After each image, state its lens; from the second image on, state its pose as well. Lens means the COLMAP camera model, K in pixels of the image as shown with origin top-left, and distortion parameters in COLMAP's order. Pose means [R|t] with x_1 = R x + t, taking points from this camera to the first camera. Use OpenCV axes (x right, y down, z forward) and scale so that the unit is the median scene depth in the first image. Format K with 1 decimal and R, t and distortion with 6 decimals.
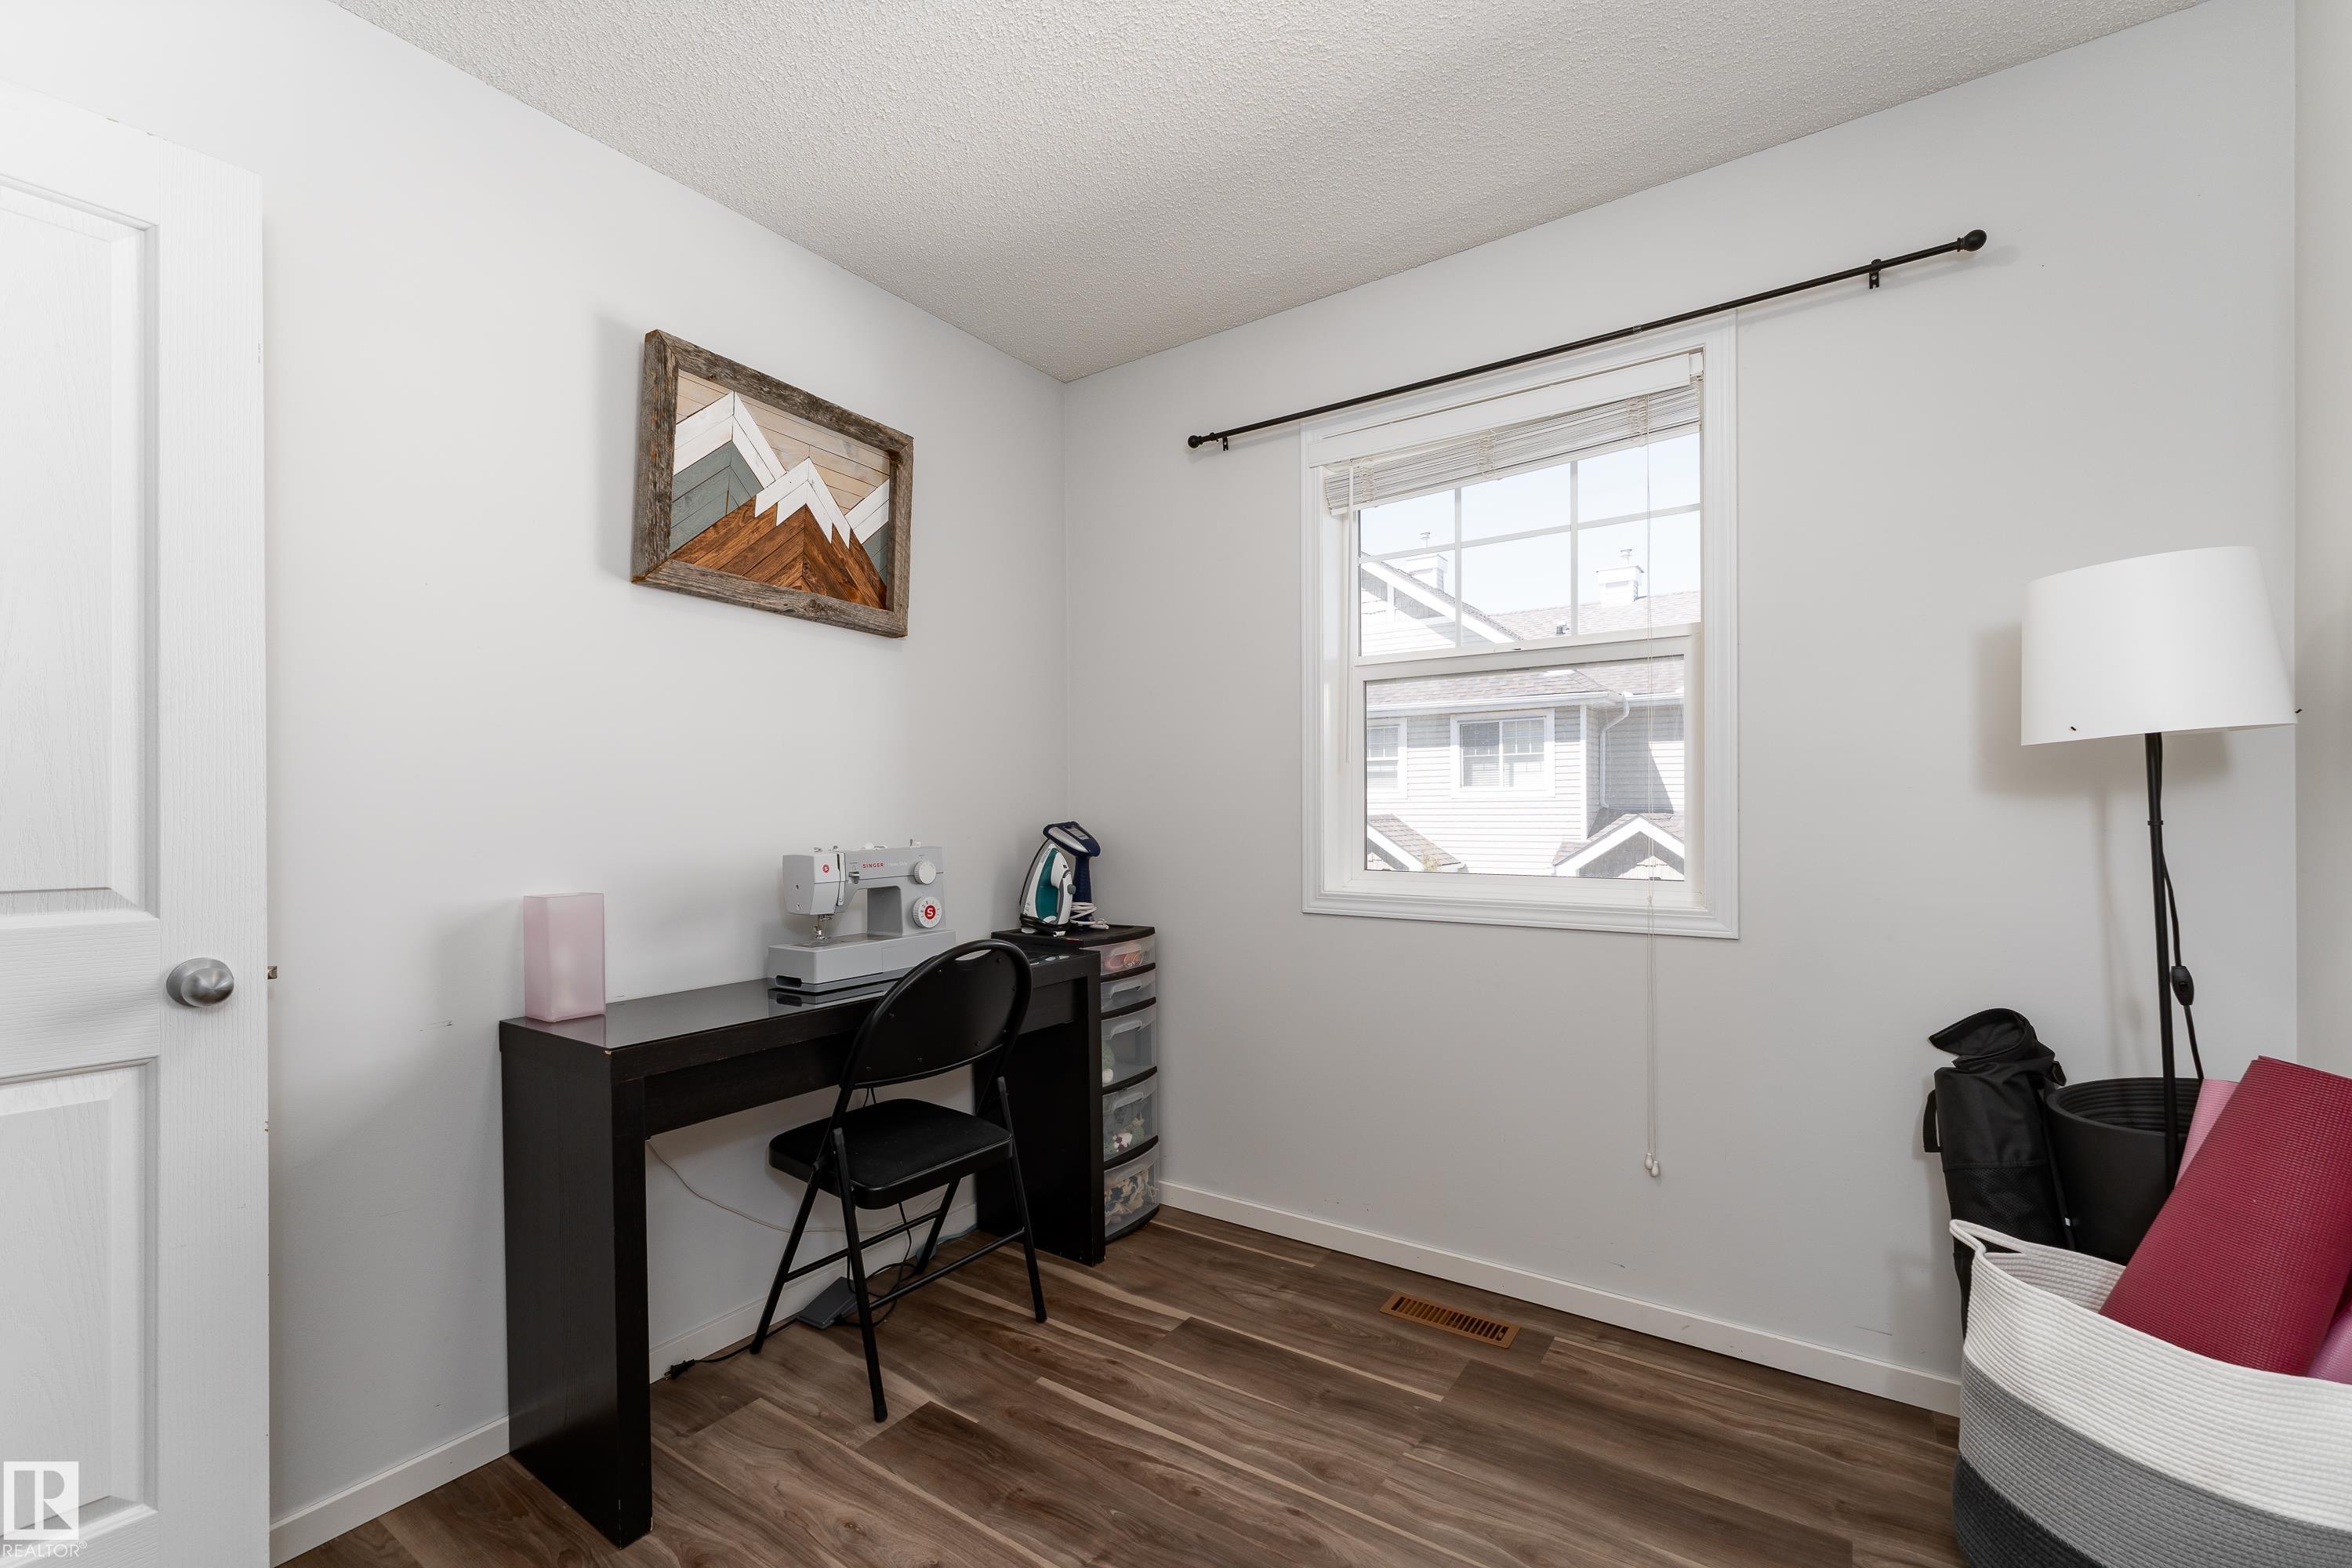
lens RADIAL K [[966.6, 0, 1097.3], [0, 966.6, 808.1], [0, 0, 1]] dist [-0.000674, -0.000161]
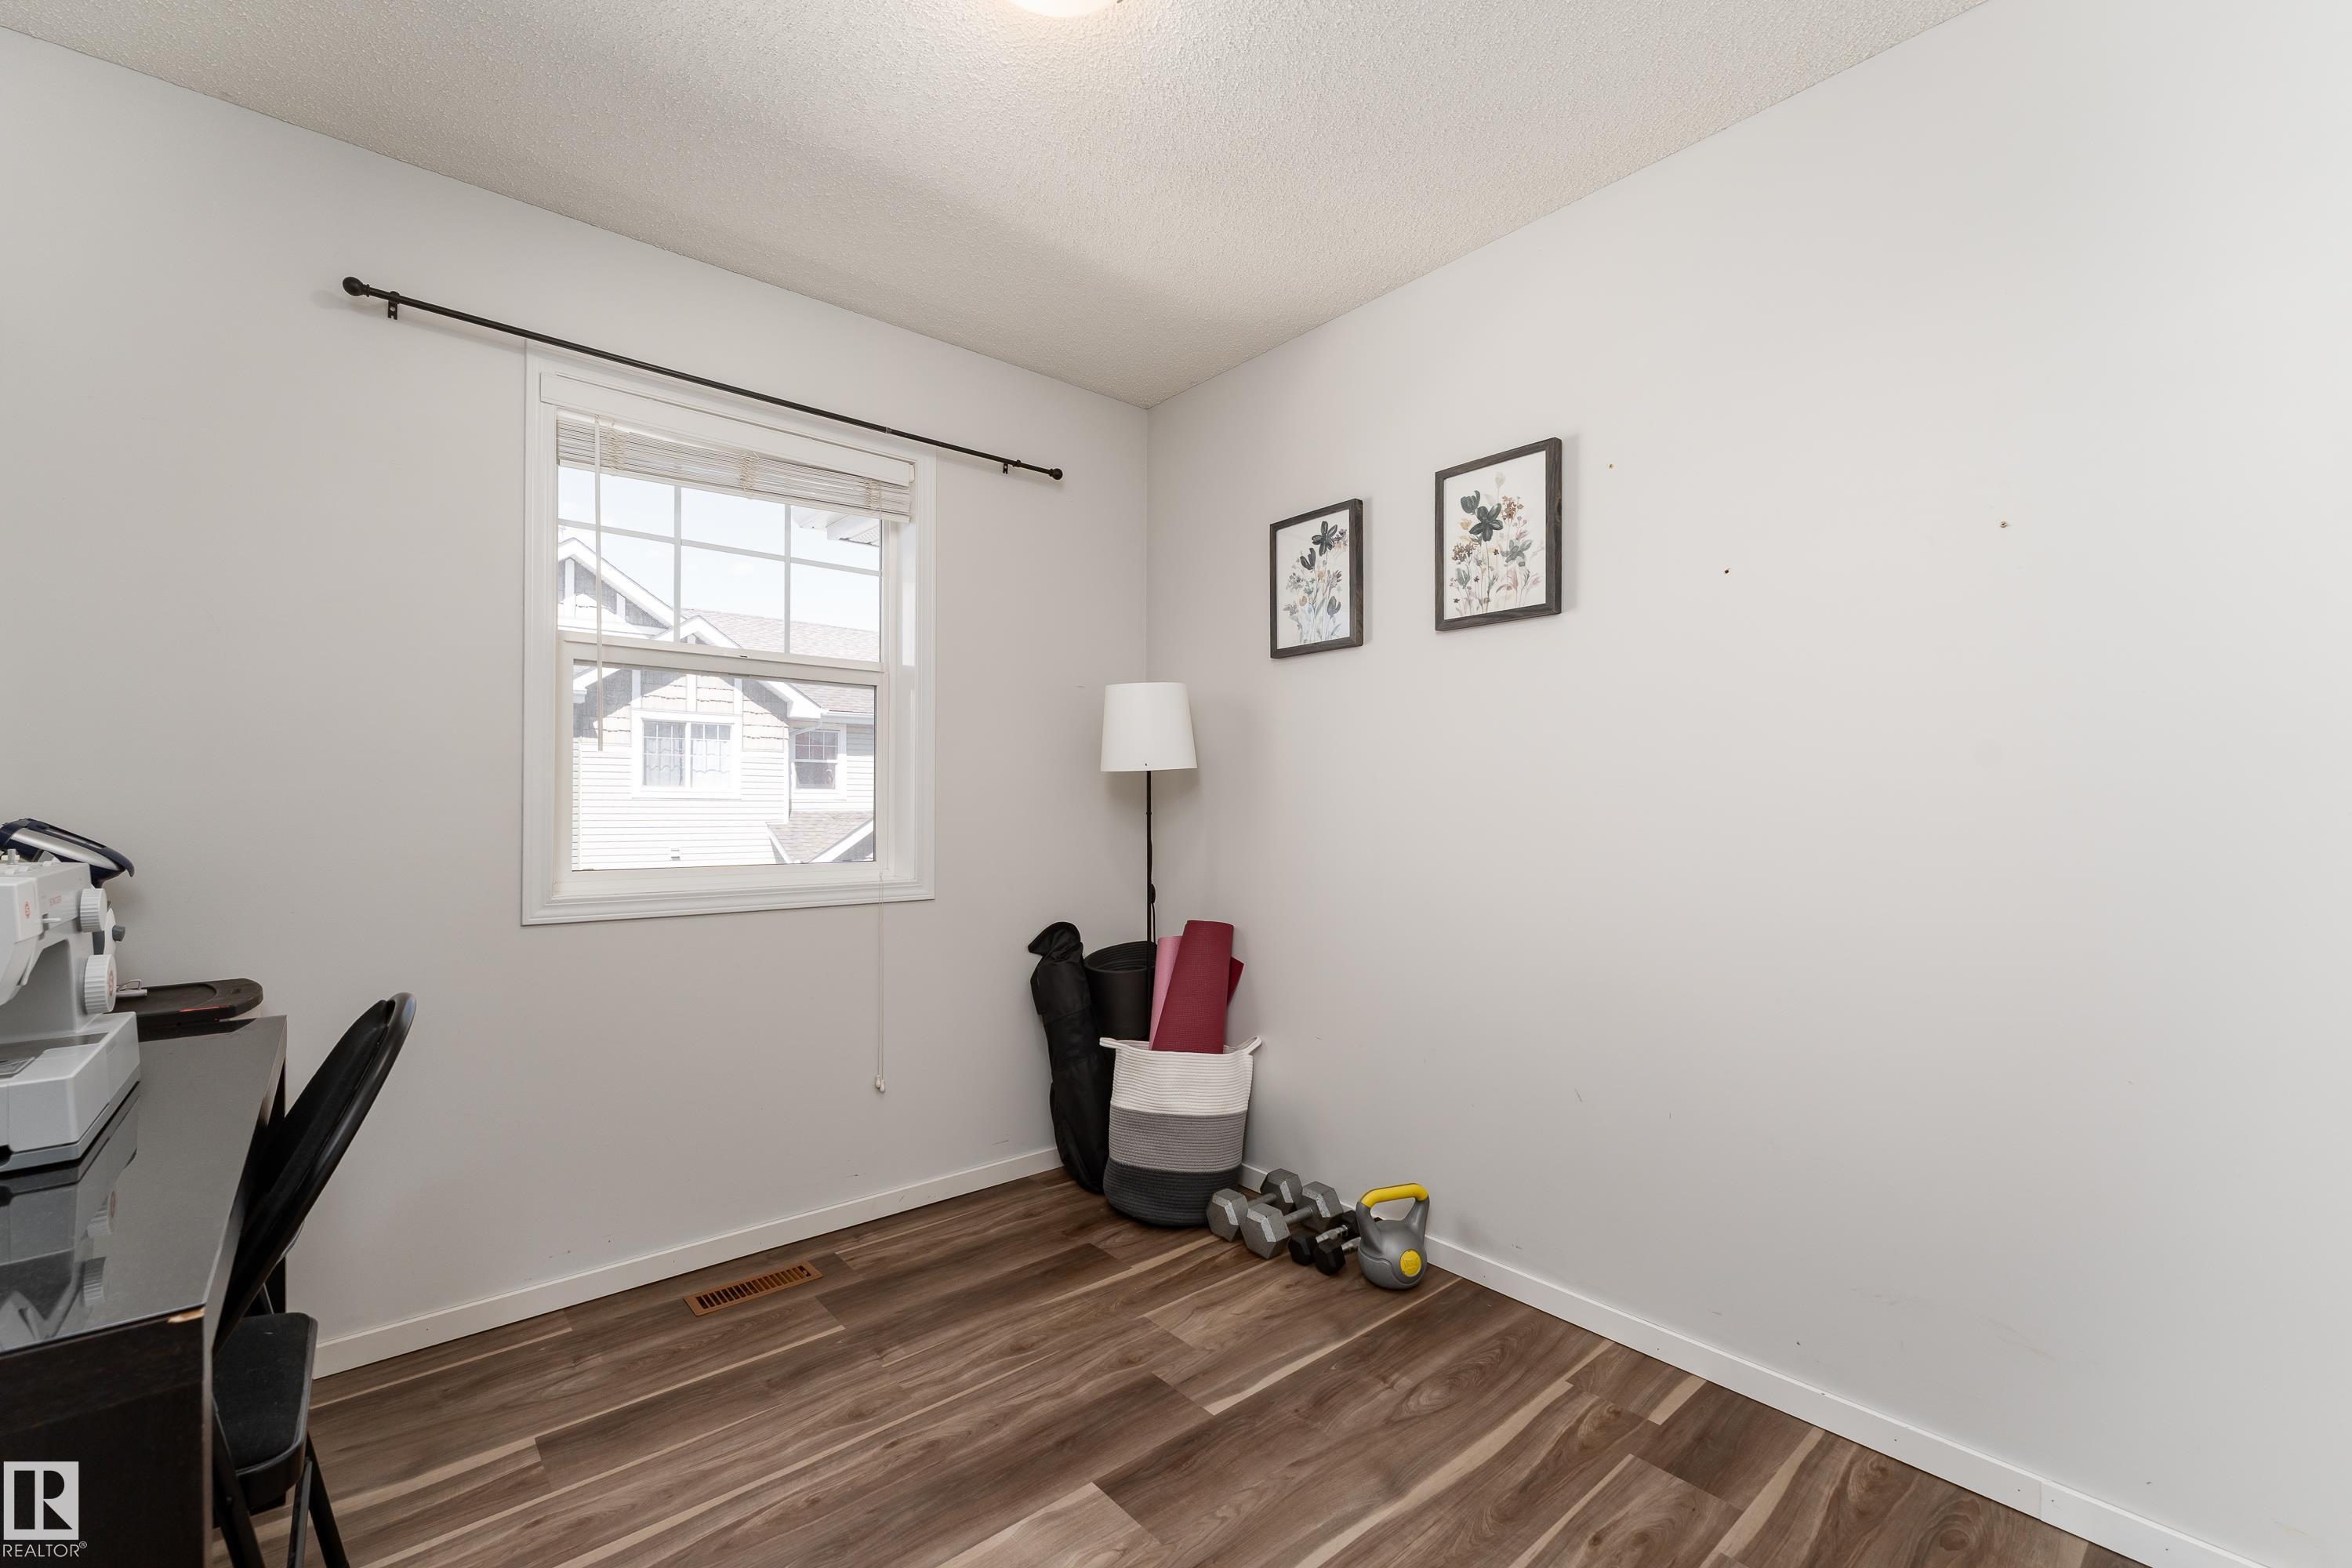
lens RADIAL K [[966.6, 0, 1176.3], [0, 966.6, 797.6], [0, 0, 1]] dist [-0.000674, -0.000161]
pose [[0.252134, 0.017480, 0.967534, -0.632997], [-0.006211, 0.999845, -0.016445, 0.010842], [-0.967672, -0.001863, 0.252204, 0.335007]]
